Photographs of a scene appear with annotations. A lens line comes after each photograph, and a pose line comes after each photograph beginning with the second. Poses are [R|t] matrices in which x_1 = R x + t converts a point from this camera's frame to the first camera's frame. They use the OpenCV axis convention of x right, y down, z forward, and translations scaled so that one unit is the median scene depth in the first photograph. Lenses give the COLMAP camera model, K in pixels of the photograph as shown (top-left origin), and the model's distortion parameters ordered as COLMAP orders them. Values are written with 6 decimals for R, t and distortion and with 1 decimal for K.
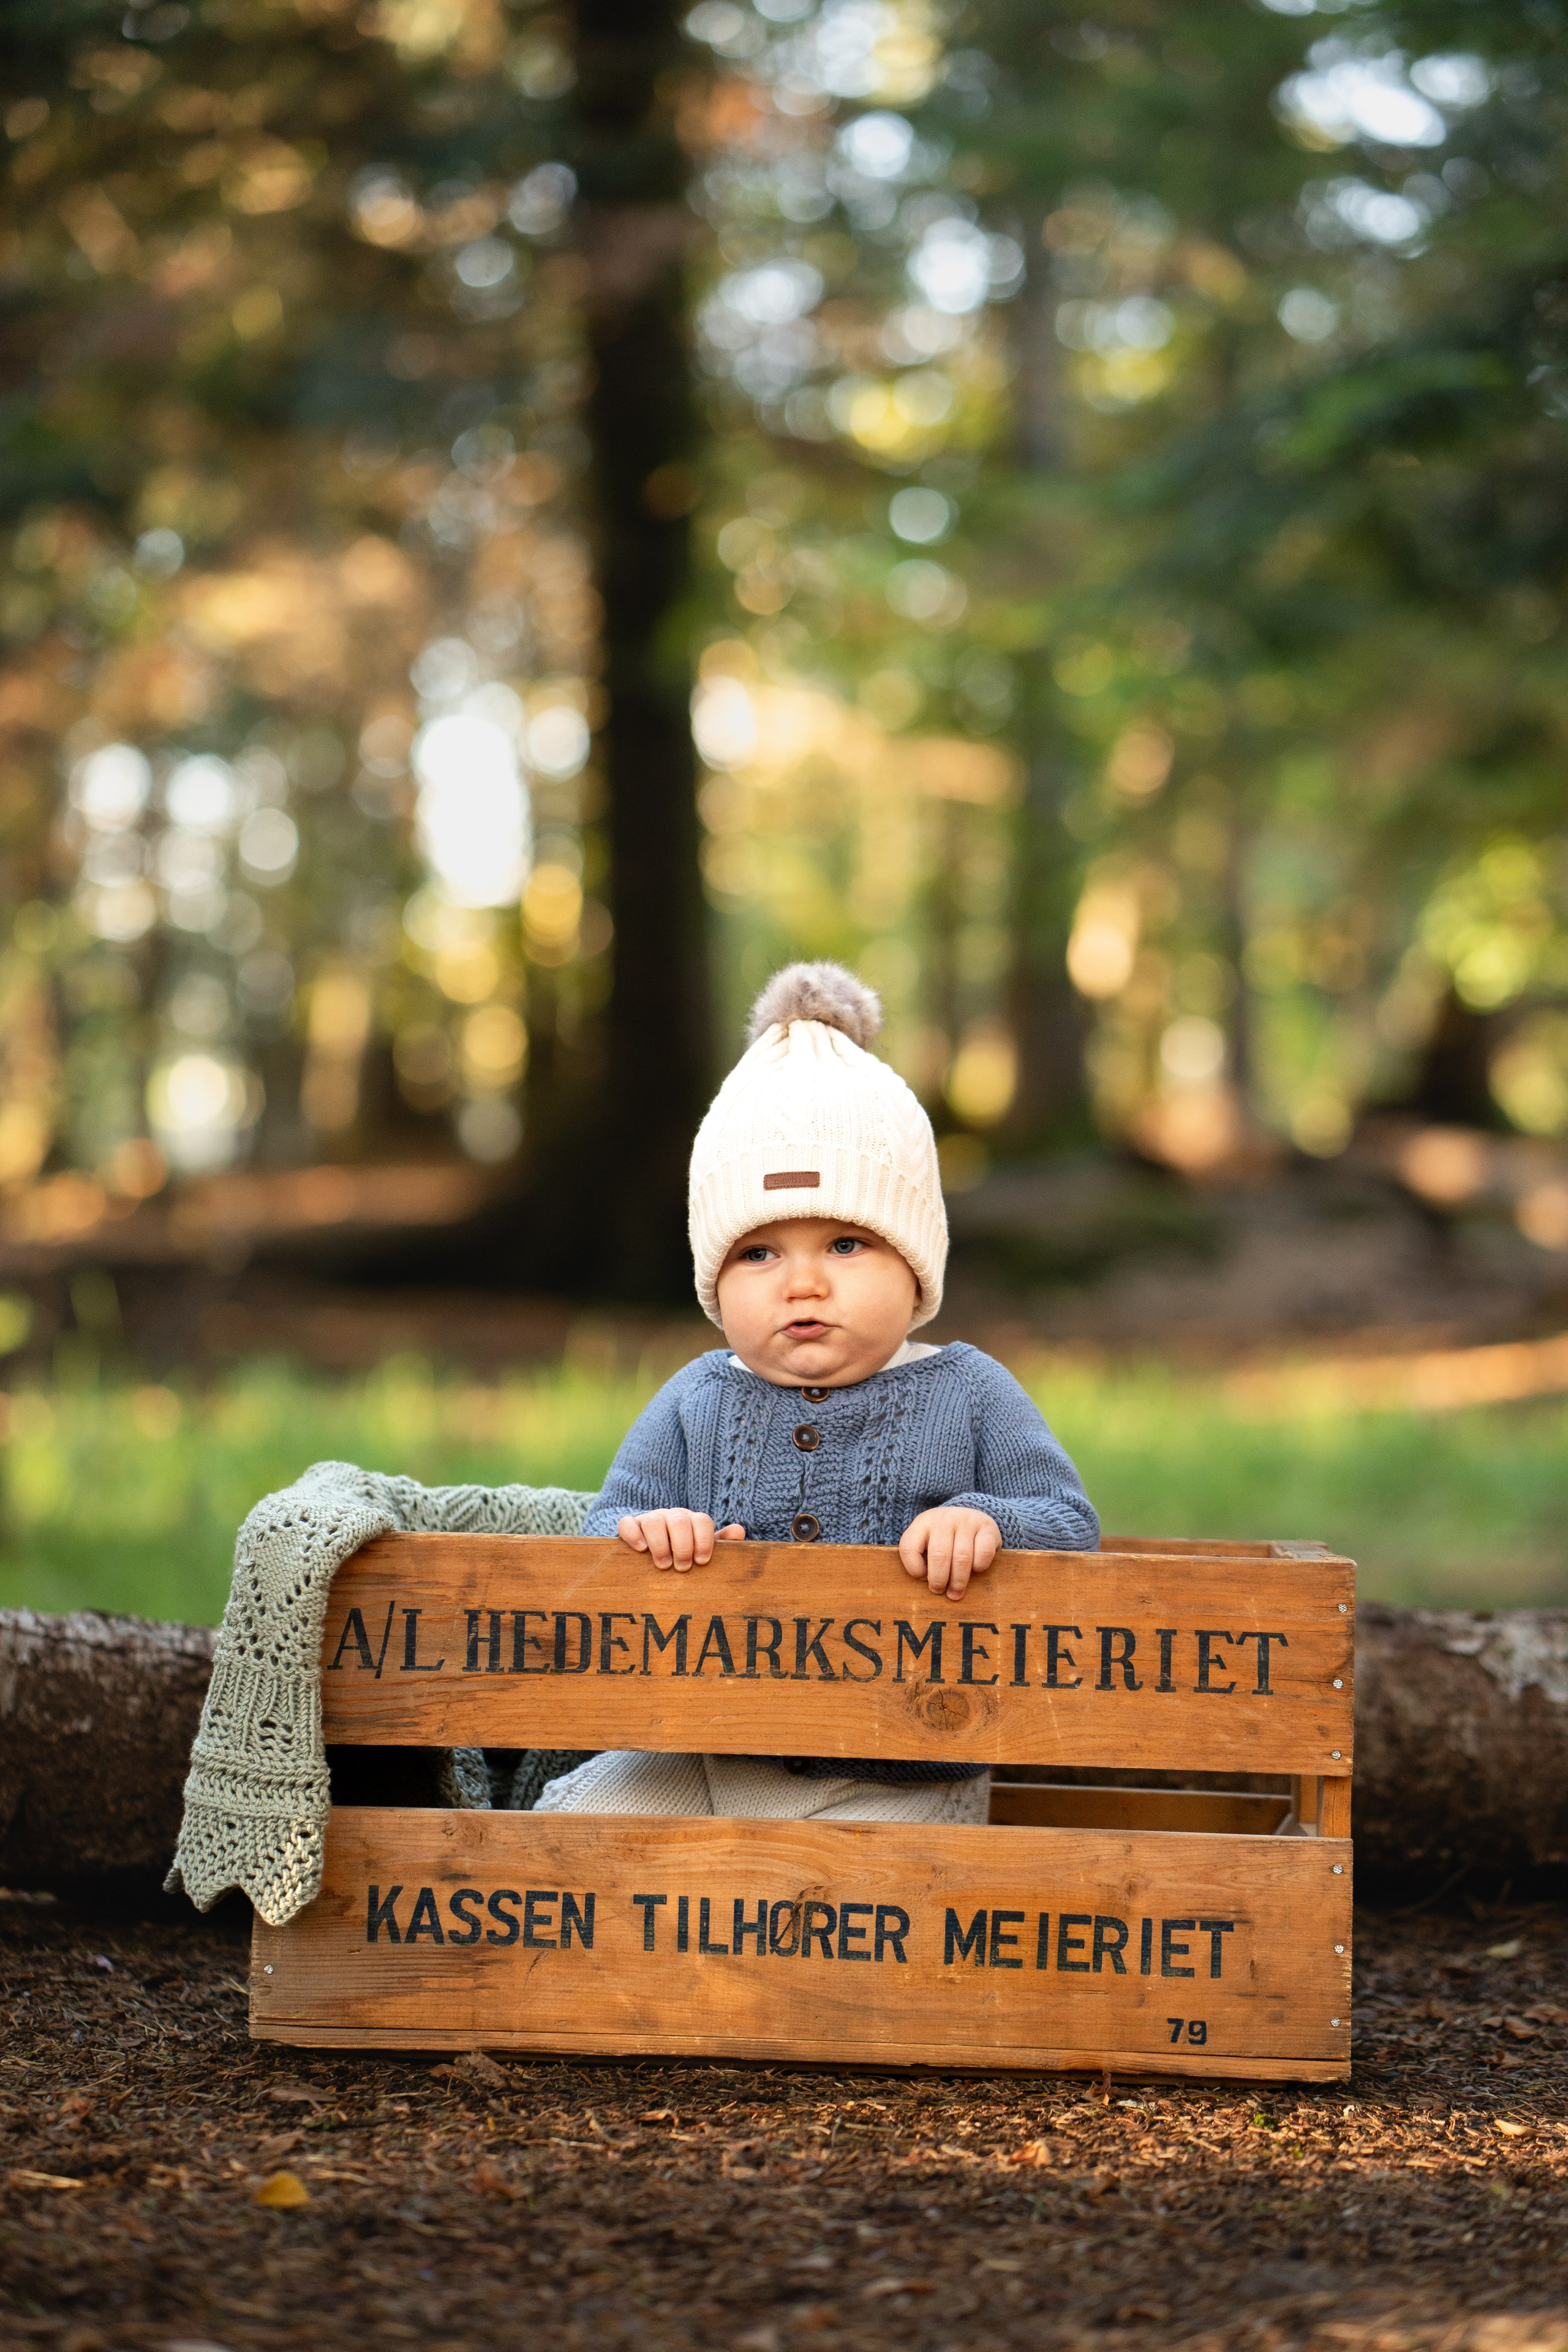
lens RADIAL K [[6275.8, 0, 681.3], [0, 6275.8, 1102.7], [0, 0, 1]] dist [0.630398, 0.000000]
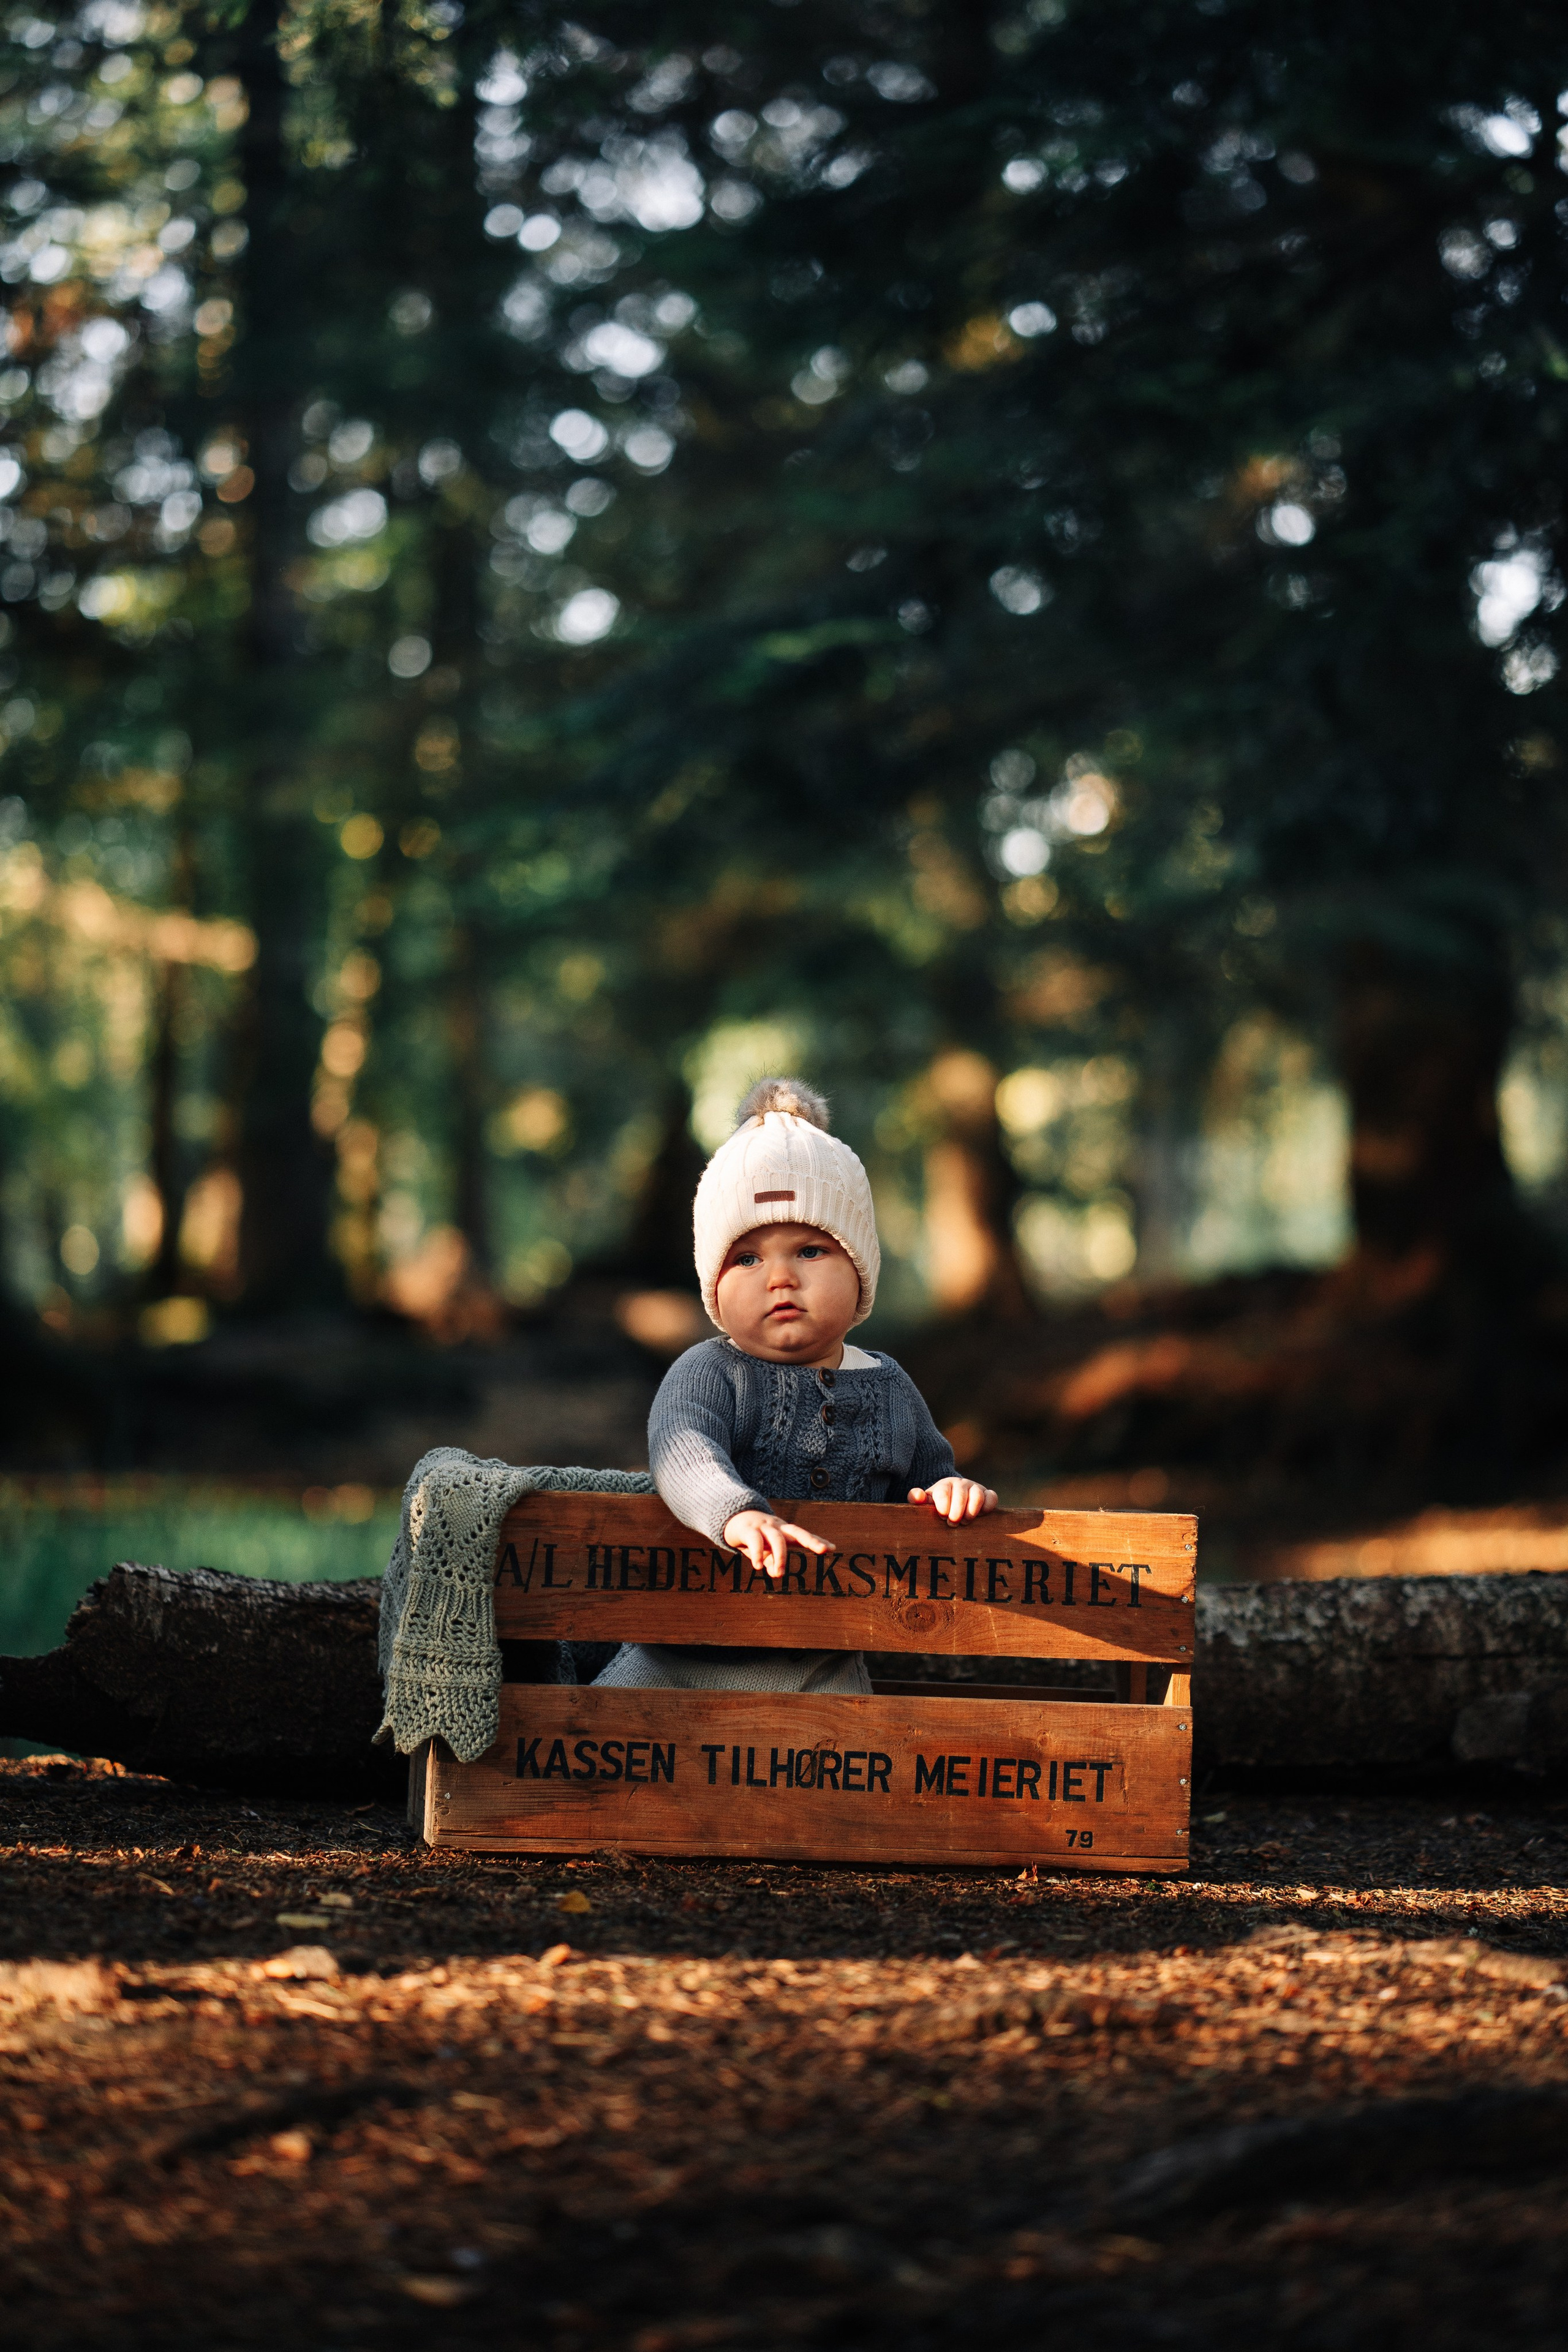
lens RADIAL K [[6275.8, 0, 760.5], [0, 6275.8, 1026.0], [0, 0, 1]] dist [0.630398, 0.000000]
pose [[0.987945, 0.021644, 0.153282, -0.217666], [-0.015537, 0.999041, -0.040928, 0.020794], [-0.154021, 0.038053, 0.987335, -0.423030]]
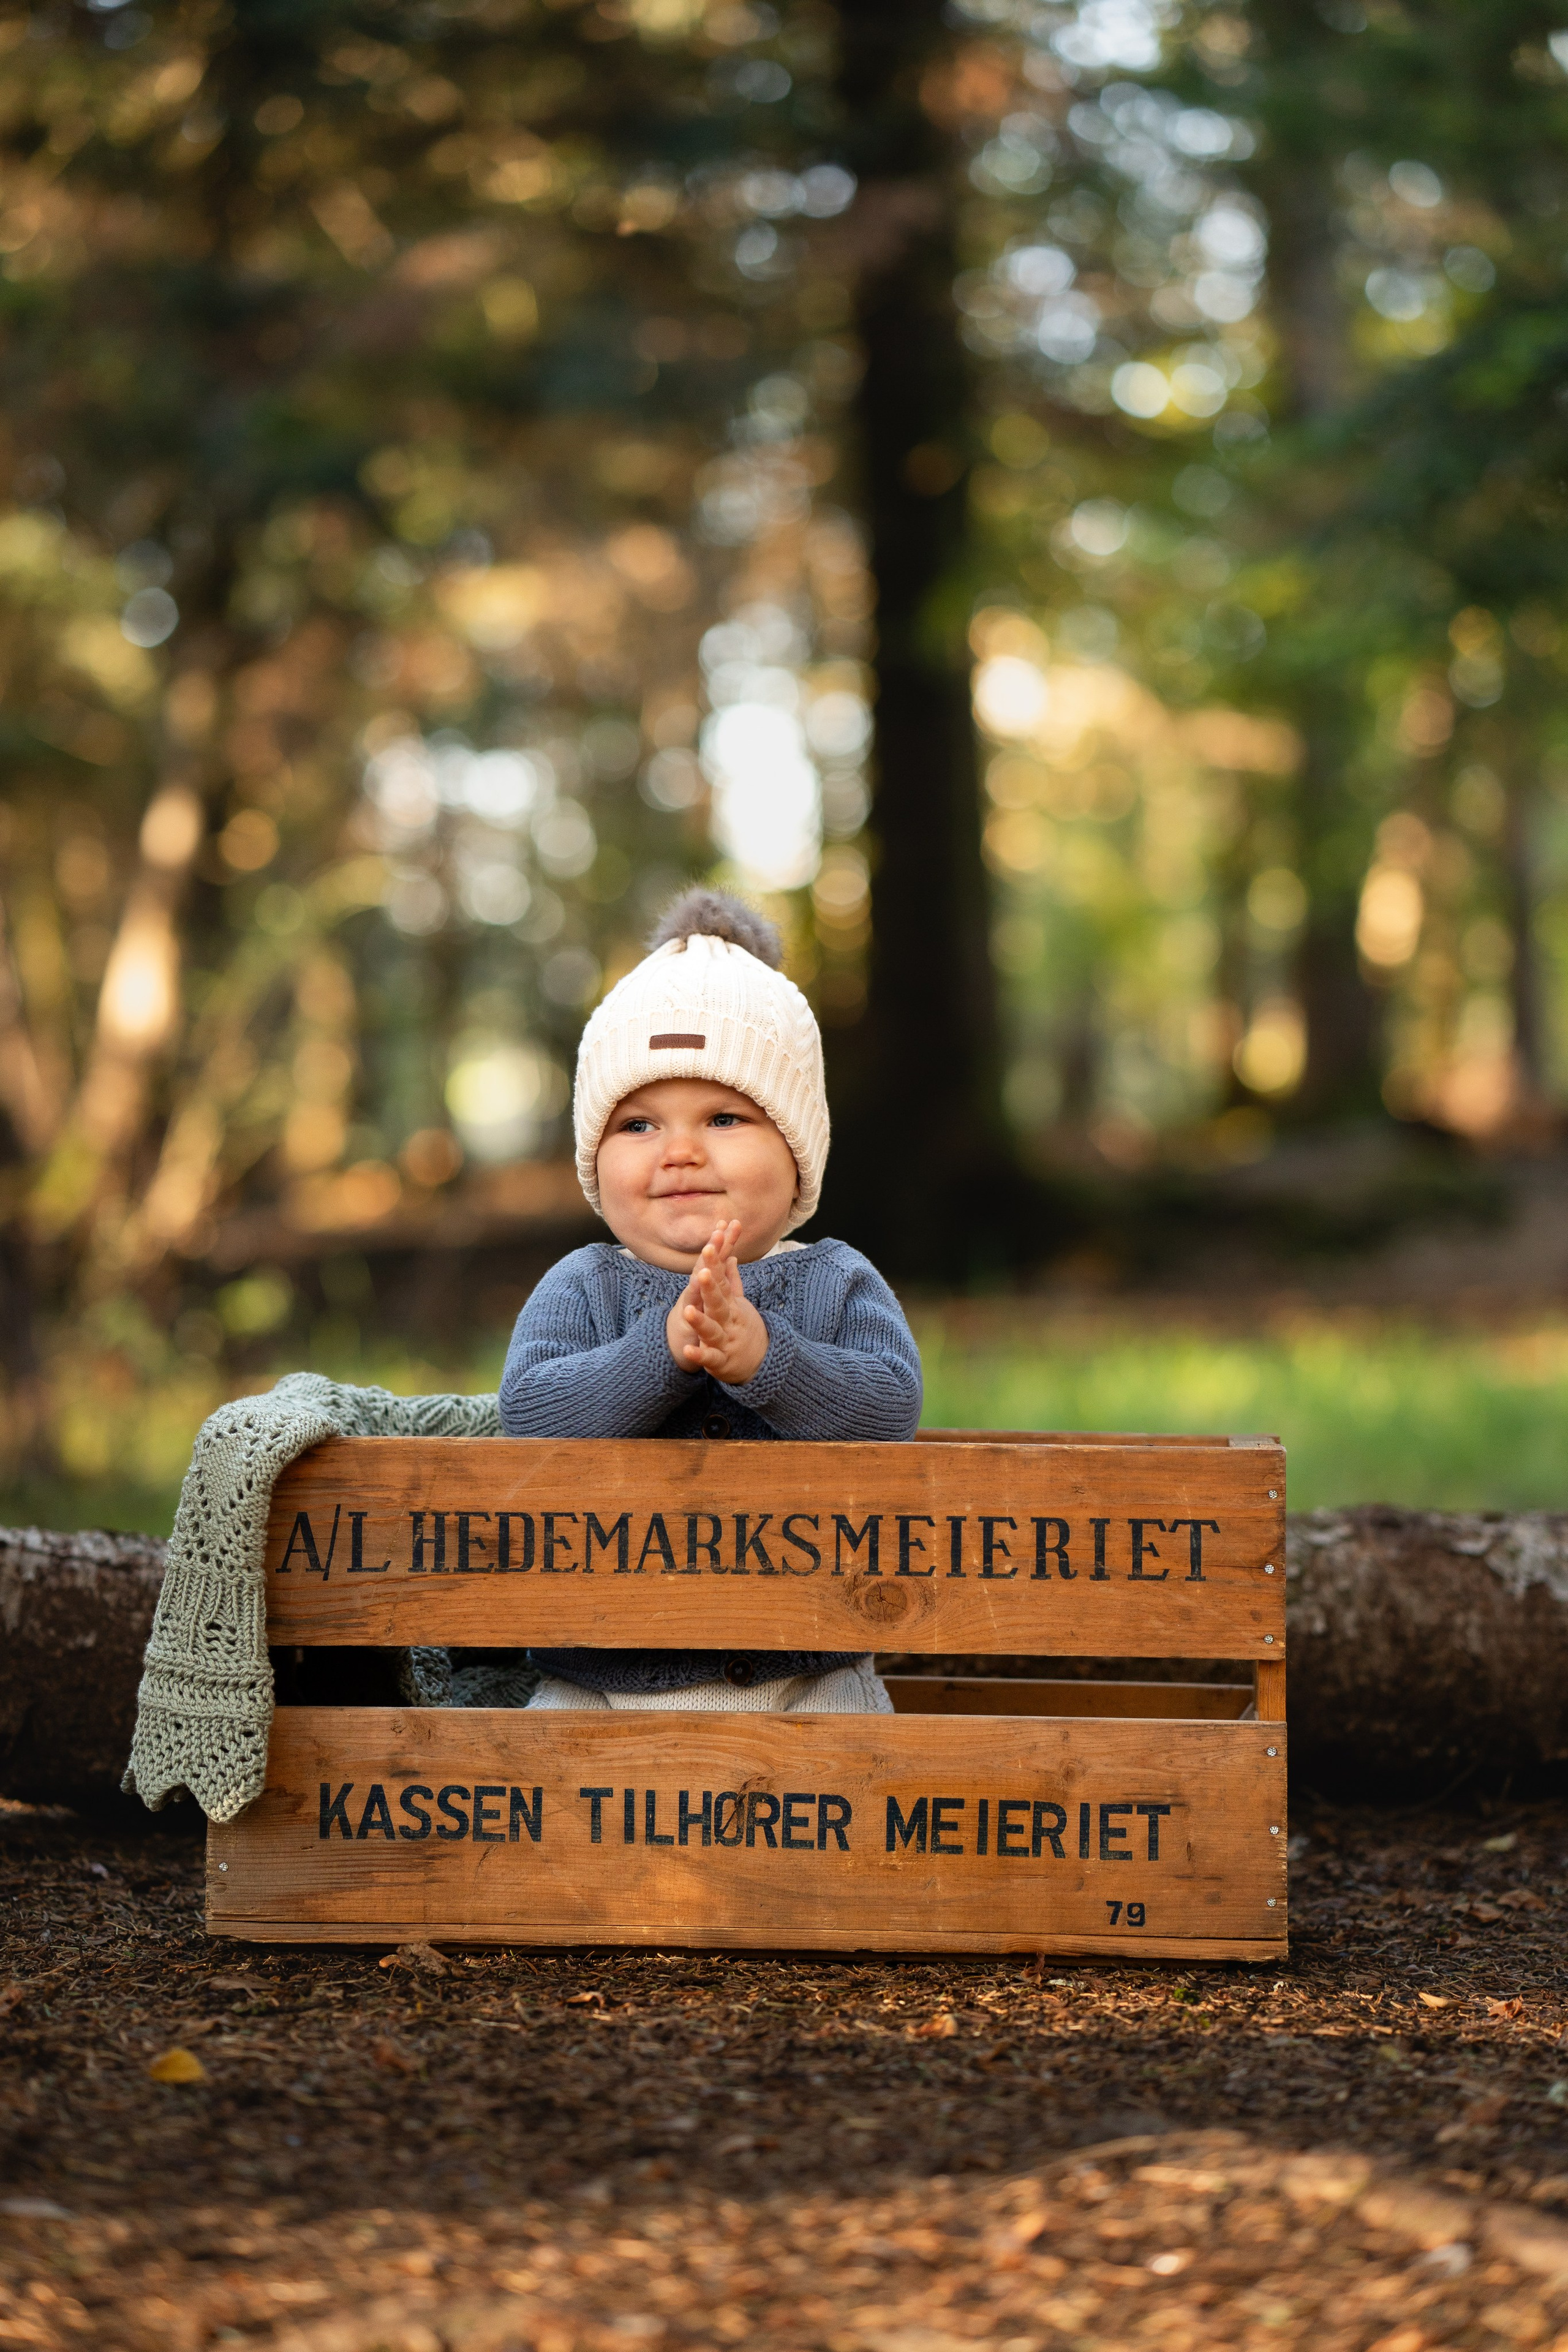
lens RADIAL K [[6275.8, 0, 690.6], [0, 6275.8, 1108.7], [0, 0, 1]] dist [0.630398, 0.000000]
pose [[0.998520, -0.019086, -0.050929, 0.063869], [0.019207, 0.999814, 0.001889, 0.014549], [0.050884, -0.002864, 0.998700, -0.010408]]
